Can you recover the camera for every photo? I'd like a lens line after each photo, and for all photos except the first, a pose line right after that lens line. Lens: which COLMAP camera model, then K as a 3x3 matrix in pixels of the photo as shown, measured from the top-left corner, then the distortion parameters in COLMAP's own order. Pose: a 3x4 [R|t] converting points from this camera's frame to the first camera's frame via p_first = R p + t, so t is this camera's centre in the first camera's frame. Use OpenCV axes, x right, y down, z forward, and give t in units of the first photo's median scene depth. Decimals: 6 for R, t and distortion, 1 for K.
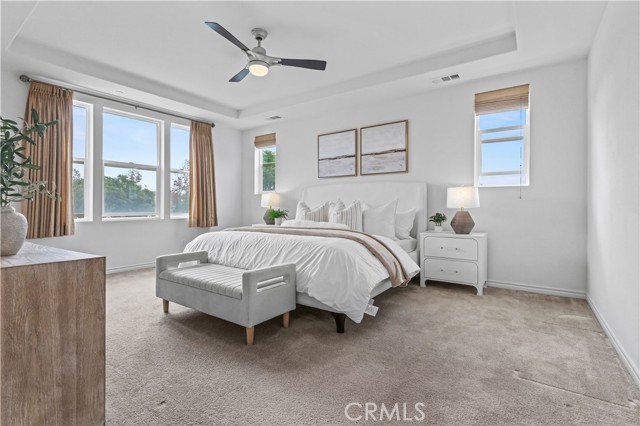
lens RADIAL K [[278.7, 0, 320.0], [0, 278.7, 213.0], [0, 0, 1]] dist [-0.011774, 0.000109]
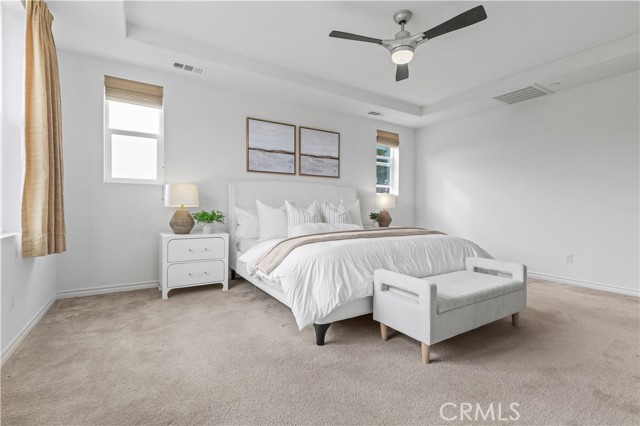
lens RADIAL K [[292.6, 0, 317.6], [0, 292.6, 205.9], [0, 0, 1]] dist [0.004389, 0.000213]
pose [[0.416939, 0.005327, 0.908919, -0.768632], [0.007873, 0.999924, -0.009472, -0.016962], [-0.908900, 0.011105, 0.416866, 0.525774]]
